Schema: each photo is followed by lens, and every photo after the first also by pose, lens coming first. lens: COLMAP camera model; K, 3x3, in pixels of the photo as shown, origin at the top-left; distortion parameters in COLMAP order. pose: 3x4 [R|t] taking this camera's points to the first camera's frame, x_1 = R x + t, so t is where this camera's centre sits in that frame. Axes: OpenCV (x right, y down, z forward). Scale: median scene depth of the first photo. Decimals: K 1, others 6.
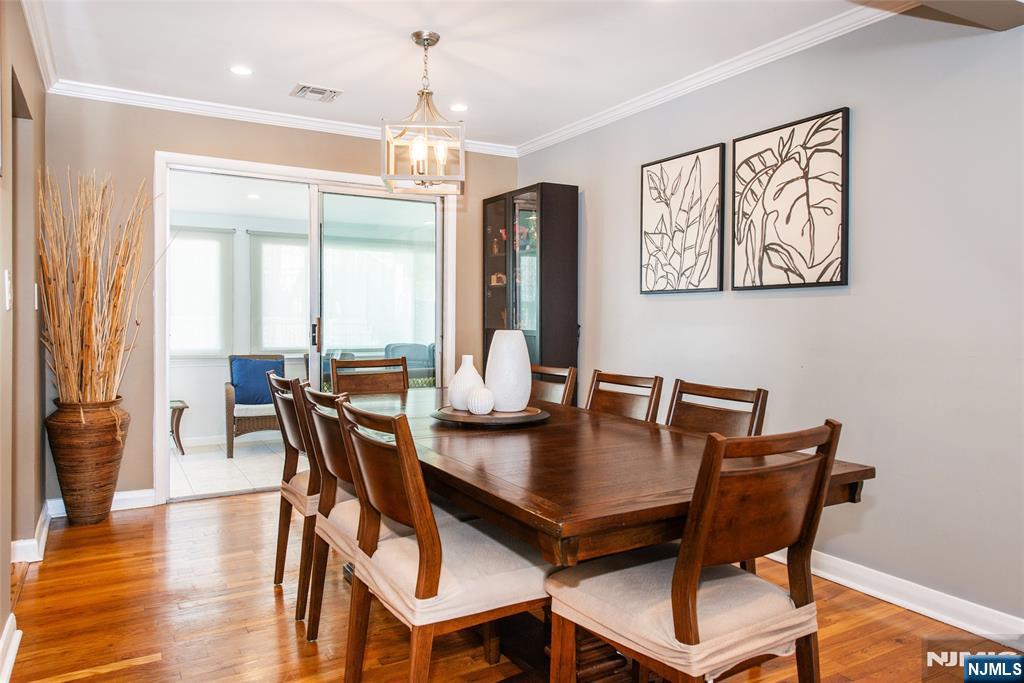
lens RADIAL K [[683.6, 0, 512.6], [0, 683.6, 338.7], [0, 0, 1]] dist [0.005451, 0.000526]
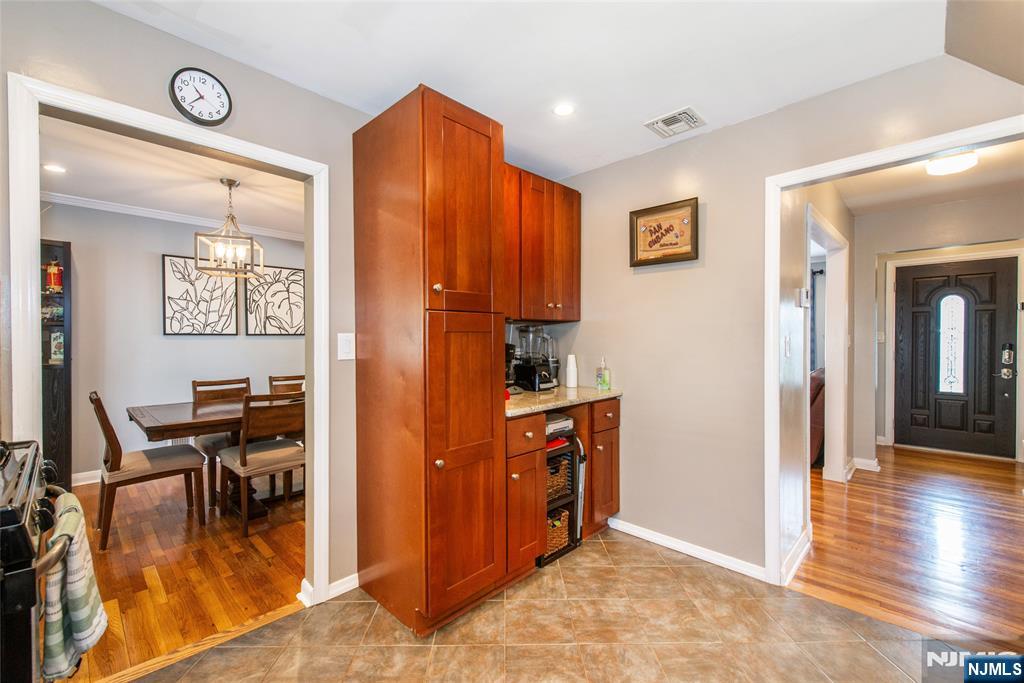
lens RADIAL K [[437.5, 0, 512.8], [0, 437.5, 341.0], [0, 0, 1]] dist [0.000400, 0.000016]
pose [[-0.265990, -0.010721, 0.963916, -1.194505], [0.027207, 0.999456, 0.018624, -0.057117], [-0.963592, 0.031179, -0.265554, 0.579061]]
